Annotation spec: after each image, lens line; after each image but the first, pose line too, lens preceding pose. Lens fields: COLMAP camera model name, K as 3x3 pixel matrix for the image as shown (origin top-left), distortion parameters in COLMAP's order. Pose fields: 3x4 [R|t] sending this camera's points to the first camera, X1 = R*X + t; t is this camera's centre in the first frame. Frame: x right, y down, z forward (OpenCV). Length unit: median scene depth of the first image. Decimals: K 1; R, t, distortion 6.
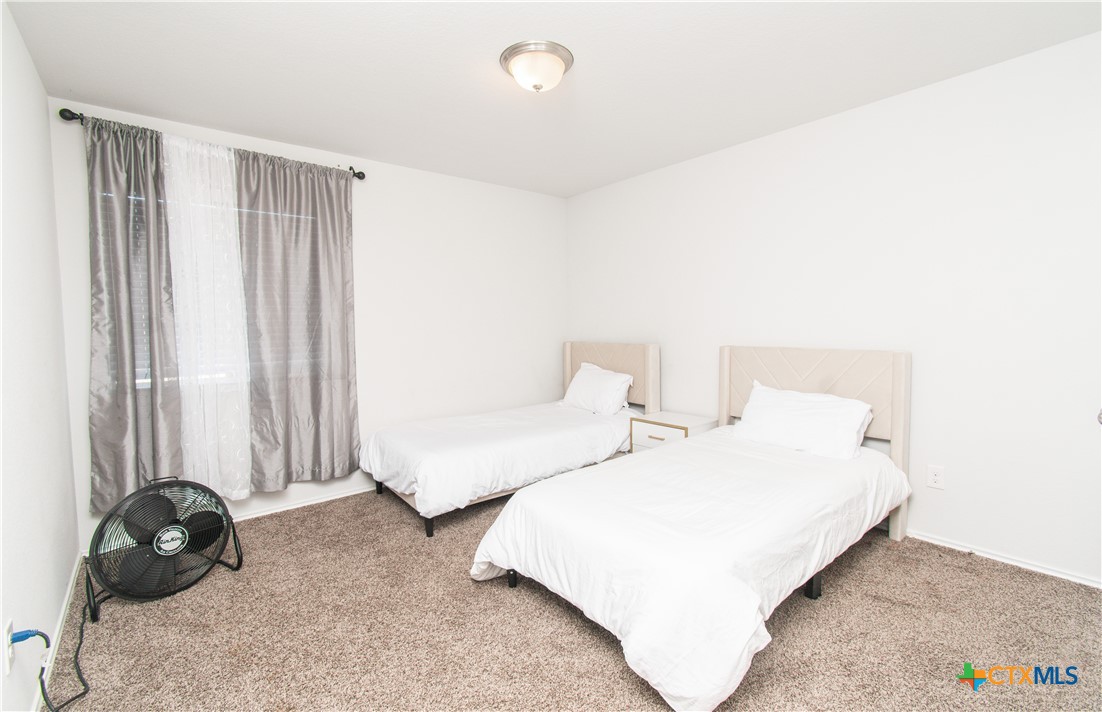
lens RADIAL K [[487.2, 0, 551.0], [0, 487.2, 356.0], [0, 0, 1]] dist [0.000678, 0.000220]
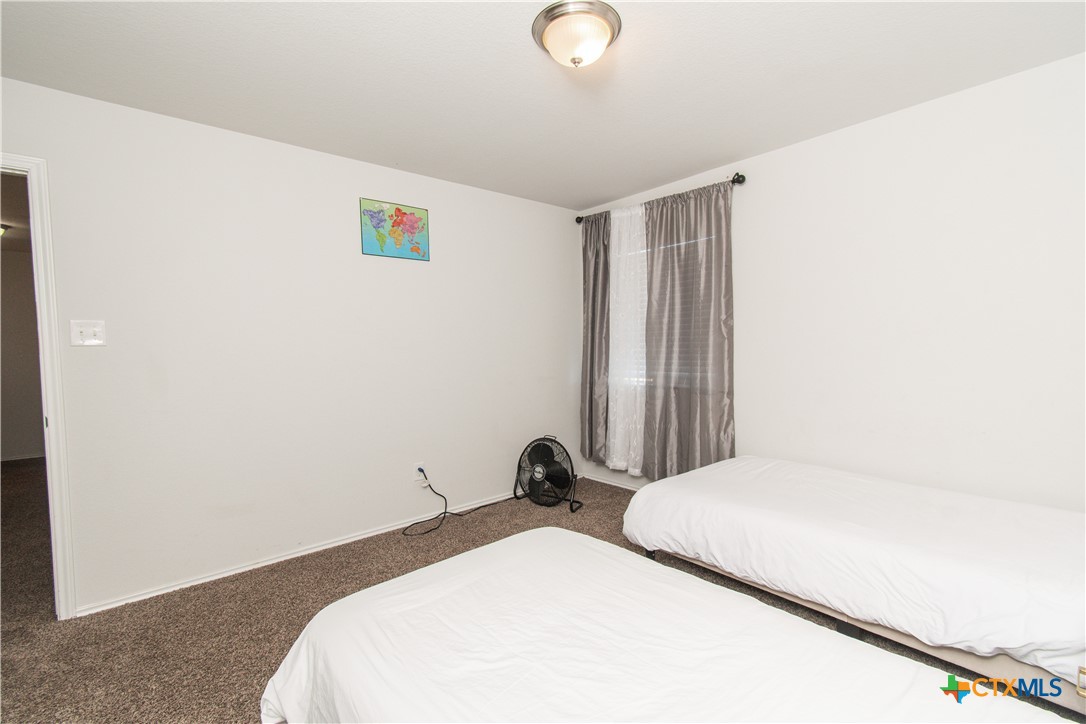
lens RADIAL K [[475.6, 0, 543.0], [0, 475.6, 362.0], [0, 0, 1]] dist [-0.000564, -0.000063]
pose [[0.015587, 0.065981, -0.997699, 0.662463], [-0.048976, 0.996673, 0.065148, -0.084440], [0.998678, 0.047848, 0.018766, 0.783861]]
